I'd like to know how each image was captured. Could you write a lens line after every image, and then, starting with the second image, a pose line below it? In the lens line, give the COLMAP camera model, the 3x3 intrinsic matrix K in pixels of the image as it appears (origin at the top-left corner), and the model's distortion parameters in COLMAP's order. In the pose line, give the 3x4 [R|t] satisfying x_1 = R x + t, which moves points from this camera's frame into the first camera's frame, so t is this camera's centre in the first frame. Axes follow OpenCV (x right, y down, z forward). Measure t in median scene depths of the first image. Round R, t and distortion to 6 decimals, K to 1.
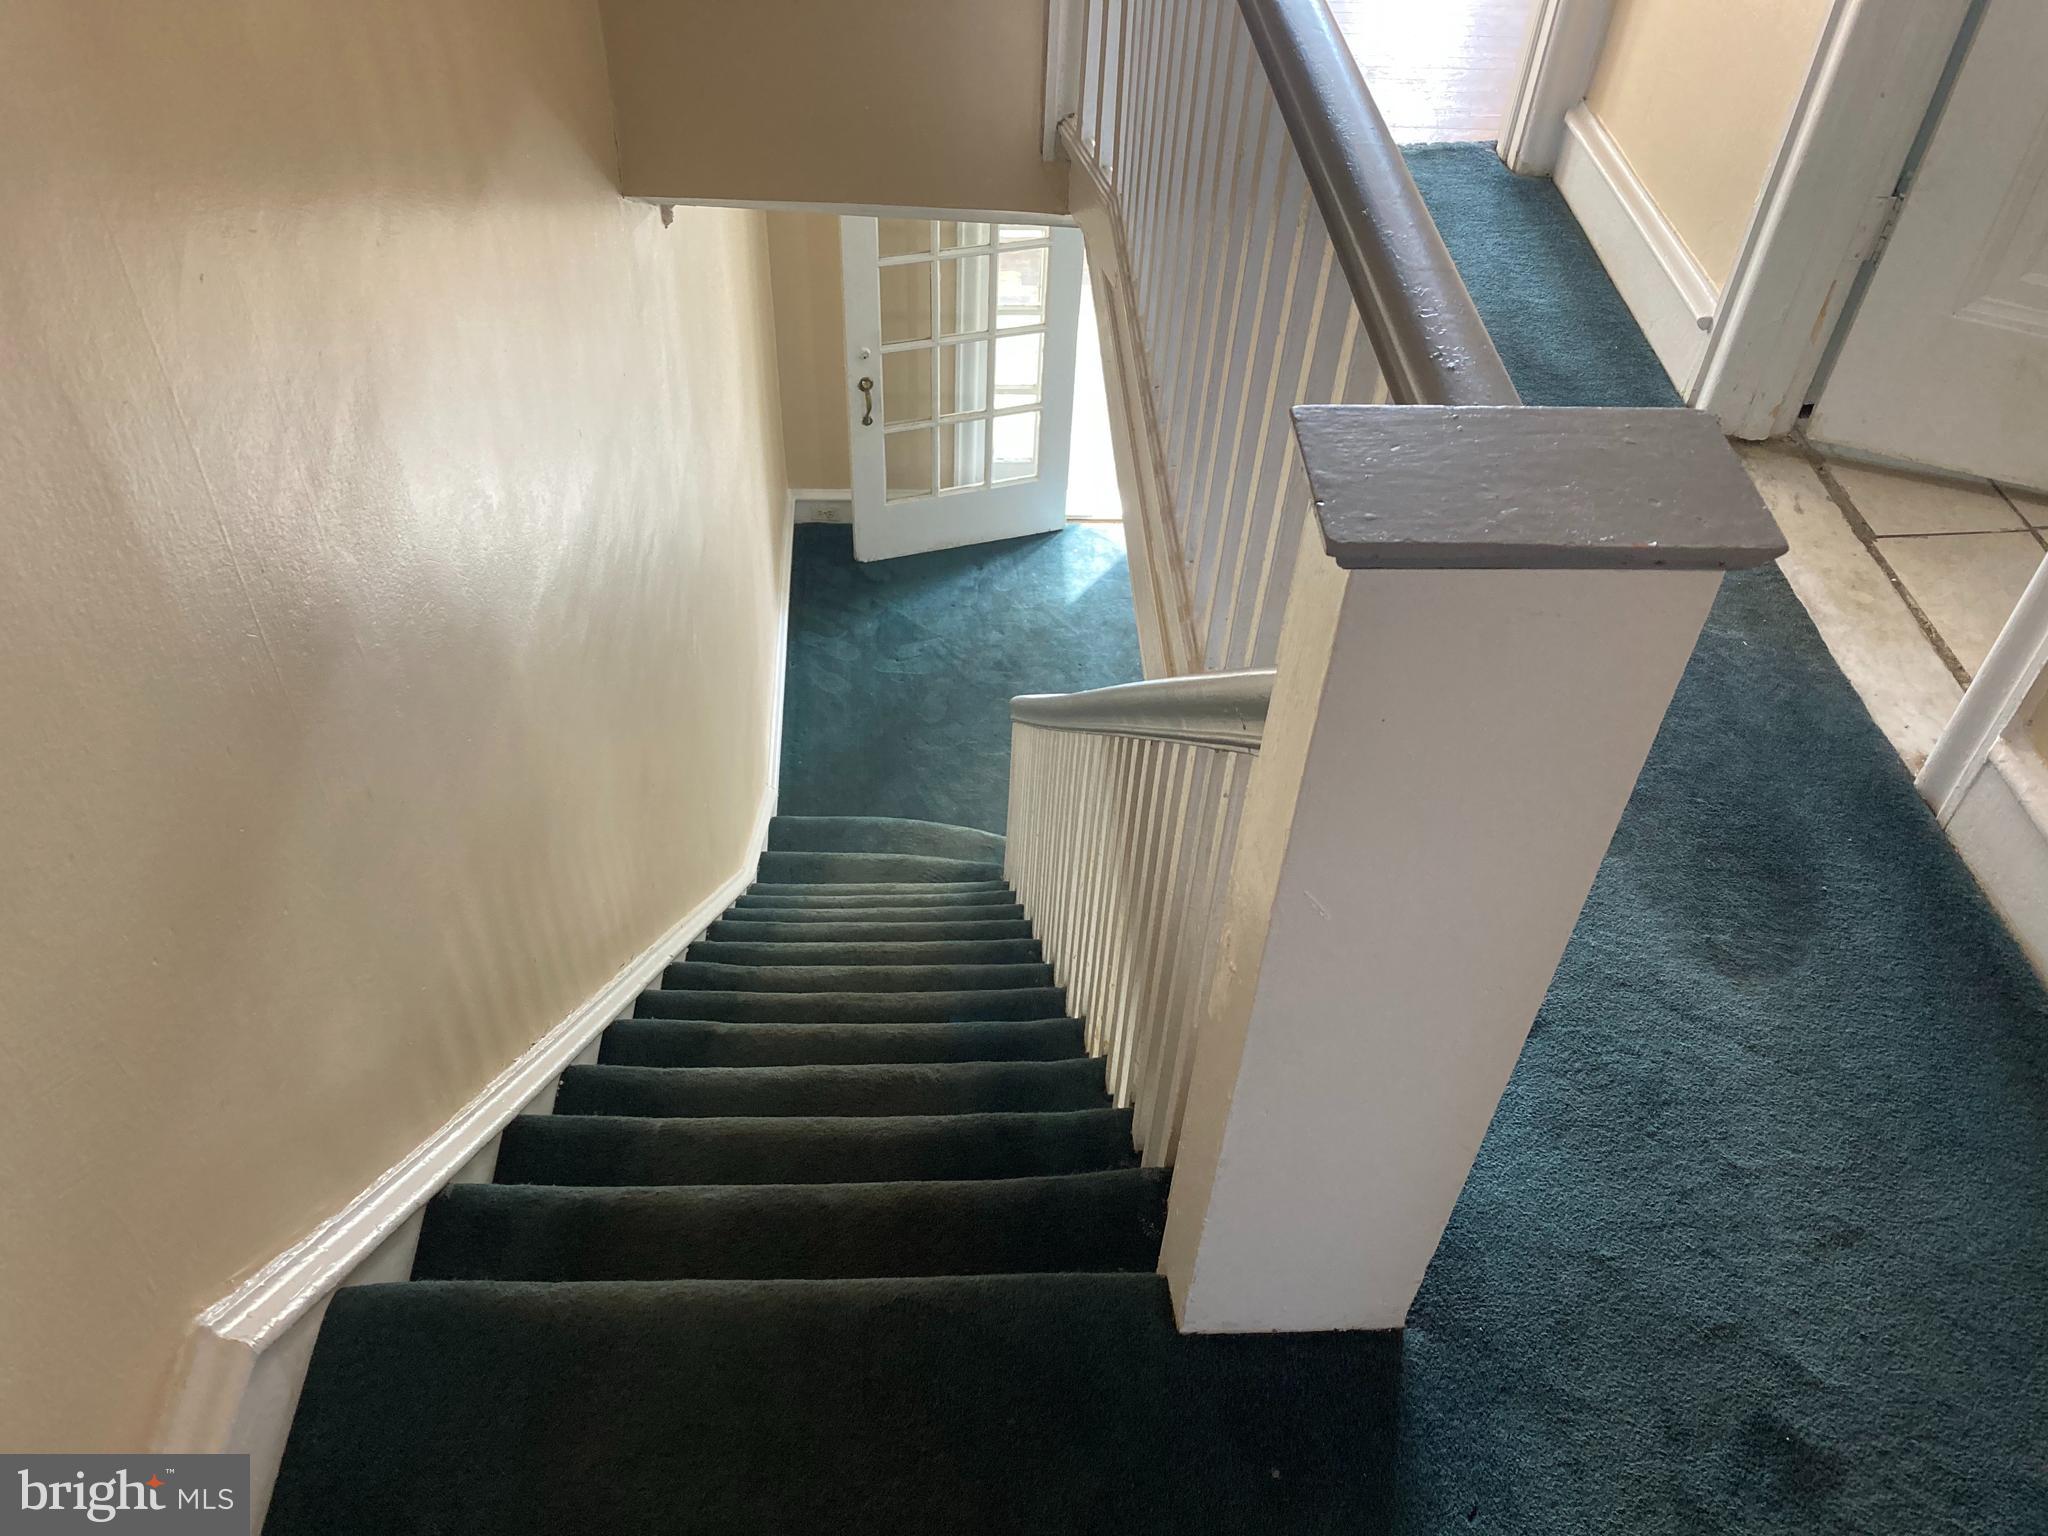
lens RADIAL K [[1668.1, 0, 1031.1], [0, 1668.1, 775.0], [0, 0, 1]] dist [0.039224, -0.046268]
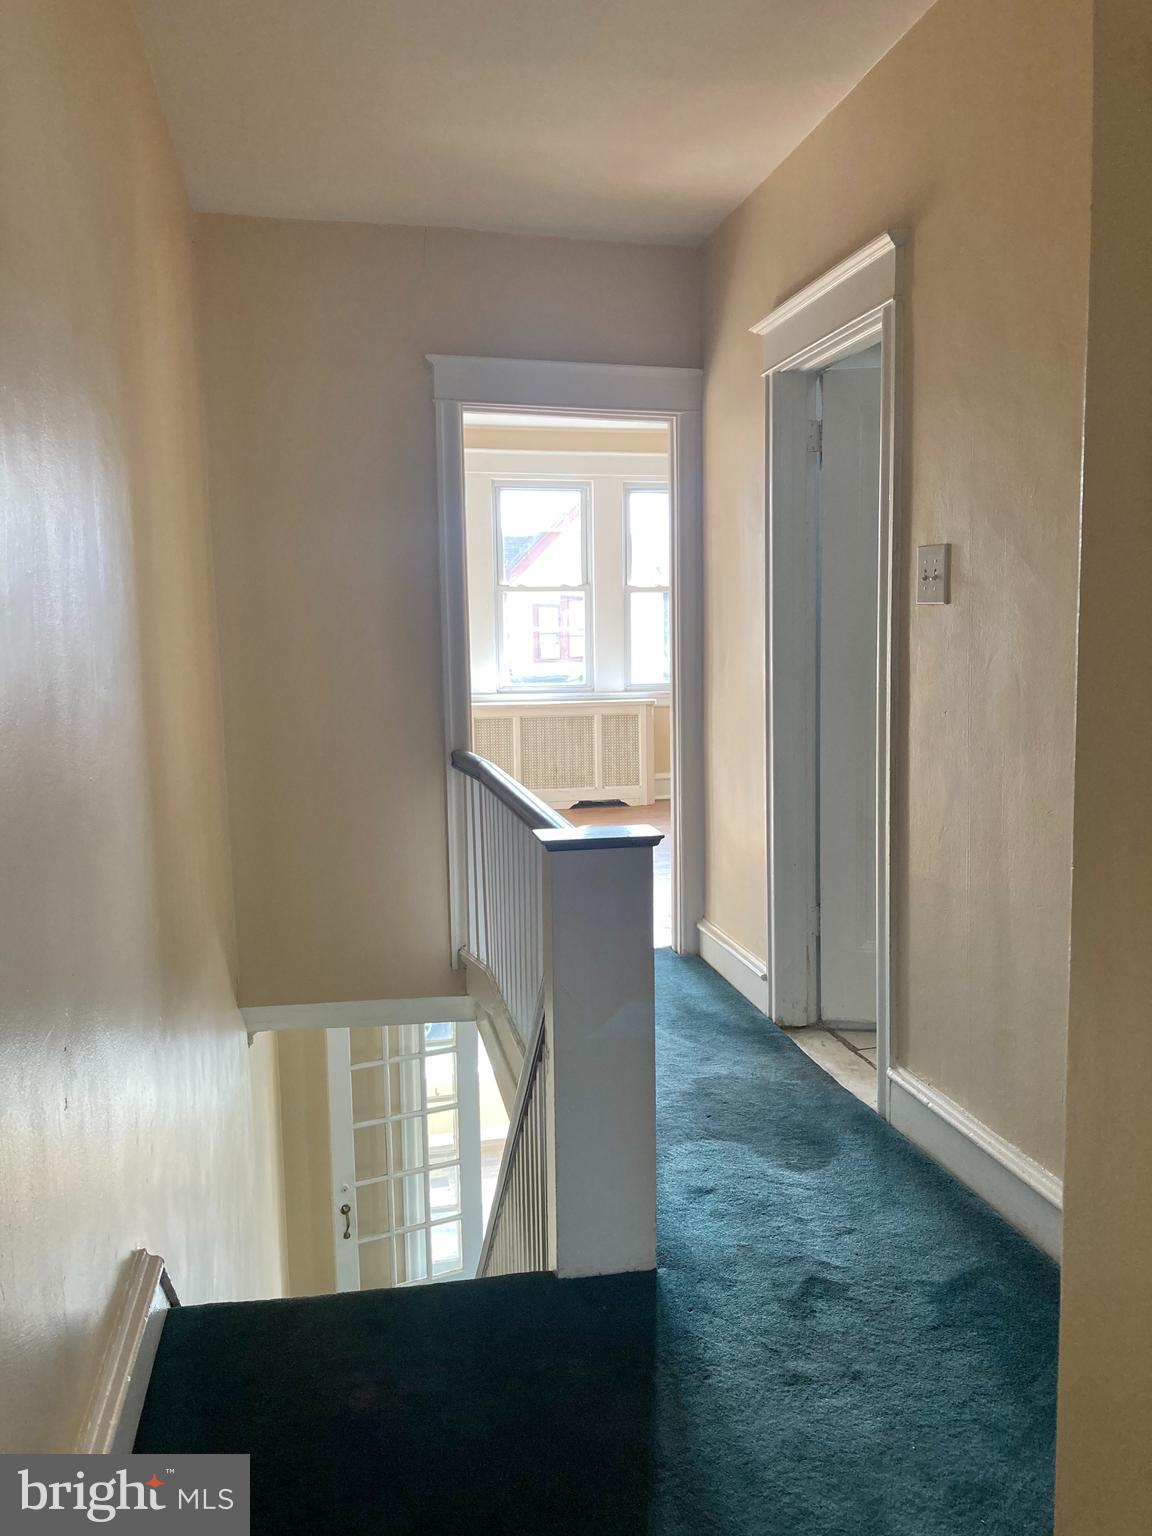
lens RADIAL K [[1251.0, 0, 574.6], [0, 1251.0, 772.4], [0, 0, 1]] dist [0.039224, -0.046268]
pose [[0.988597, -0.074005, 0.131144, -0.028243], [0.139039, 0.783028, -0.606247, 0.391930], [-0.057824, 0.617569, 0.784389, -0.349837]]
